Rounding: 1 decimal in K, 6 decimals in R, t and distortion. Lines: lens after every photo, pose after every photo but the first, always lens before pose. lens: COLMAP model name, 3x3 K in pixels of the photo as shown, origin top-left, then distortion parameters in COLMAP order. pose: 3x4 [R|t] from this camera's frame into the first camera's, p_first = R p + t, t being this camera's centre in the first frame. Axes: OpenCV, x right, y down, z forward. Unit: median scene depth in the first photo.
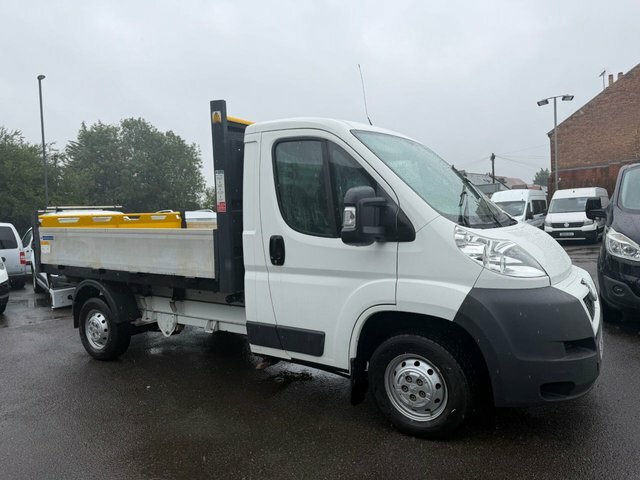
lens RADIAL K [[454.3, 0, 323.7], [0, 454.3, 236.2], [0, 0, 1]] dist [0.057384, -0.084662]
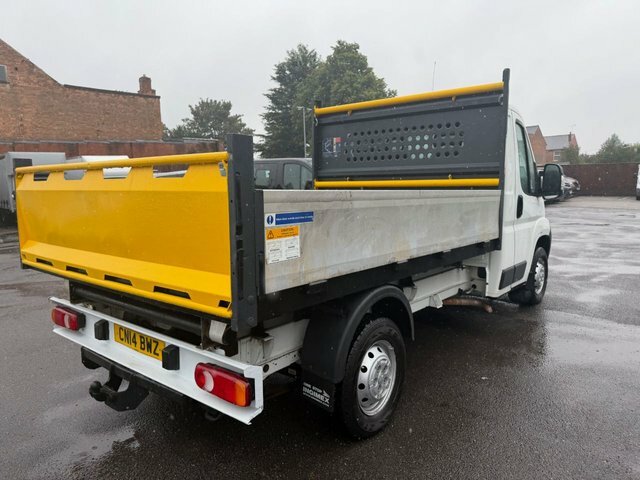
lens RADIAL K [[452.1, 0, 318.3], [0, 452.1, 242.1], [0, 0, 1]] dist [0.063686, -0.076641]
pose [[0.119377, -0.091369, 0.988636, -1.439580], [0.055886, 0.994796, 0.085190, -0.010452], [-0.991275, 0.045081, 0.123862, 1.389000]]
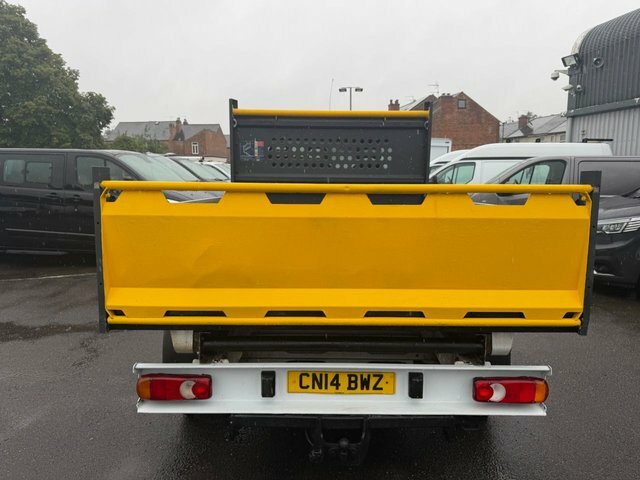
lens RADIAL K [[467.4, 0, 310.3], [0, 467.4, 232.4], [0, 0, 1]] dist [-0.004798, -0.004497]
pose [[-0.529490, -0.072459, 0.845216, -1.285696], [0.048281, 0.992156, 0.115302, -0.096942], [-0.846941, 0.101859, -0.521839, 2.144023]]
